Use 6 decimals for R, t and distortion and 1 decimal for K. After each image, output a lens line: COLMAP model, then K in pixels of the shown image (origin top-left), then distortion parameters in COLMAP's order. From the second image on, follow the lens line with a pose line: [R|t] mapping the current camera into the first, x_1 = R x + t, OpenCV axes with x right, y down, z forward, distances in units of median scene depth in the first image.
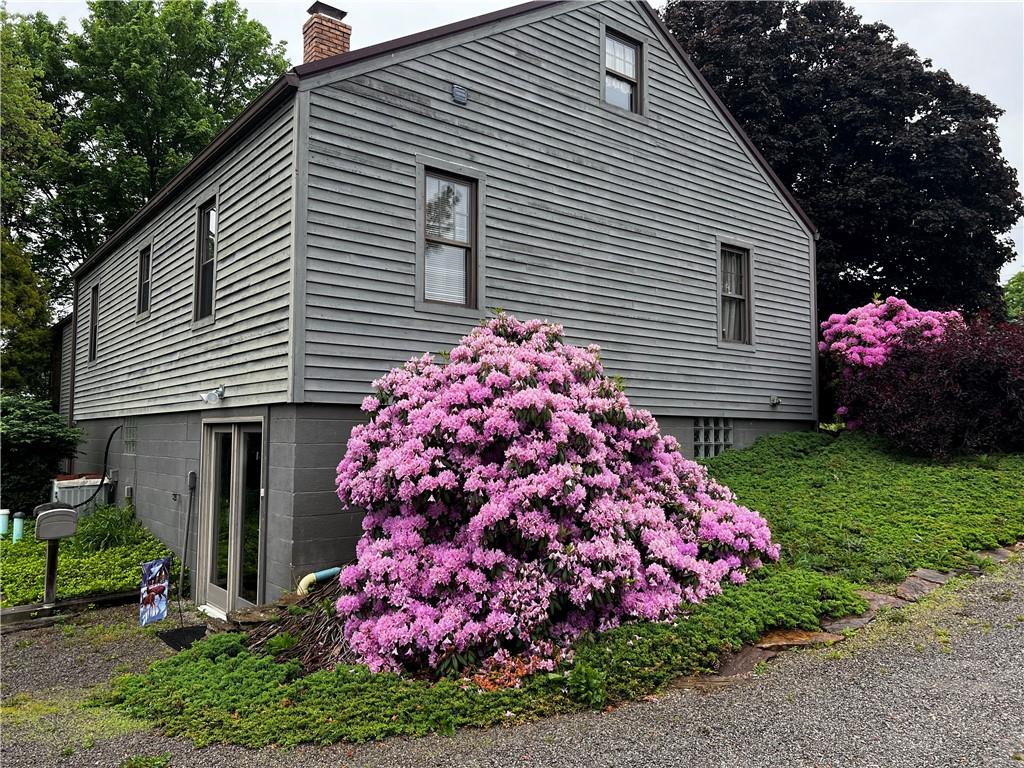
lens RADIAL K [[770.1, 0, 519.6], [0, 770.1, 381.6], [0, 0, 1]] dist [0.045098, -0.049642]
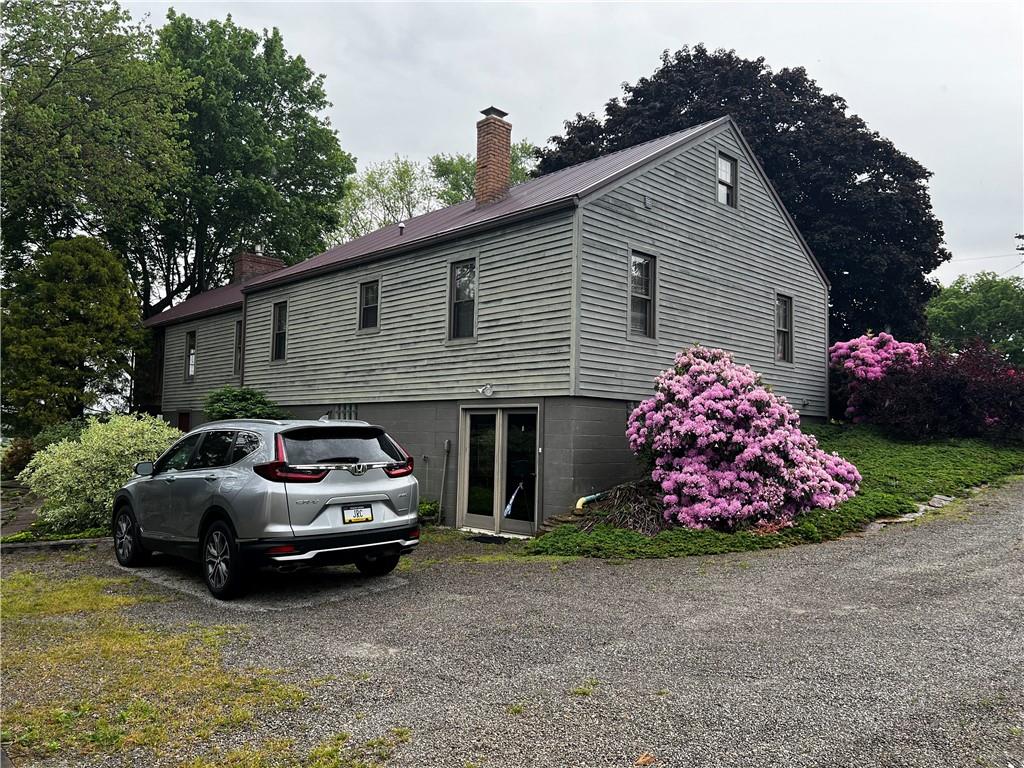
lens RADIAL K [[770.1, 0, 502.6], [0, 770.1, 387.8], [0, 0, 1]] dist [0.045098, -0.049642]
pose [[0.995693, 0.022292, 0.089987, -0.450972], [-0.022937, 0.999718, 0.006139, 0.002800], [-0.089825, -0.008177, 0.995924, -0.485900]]
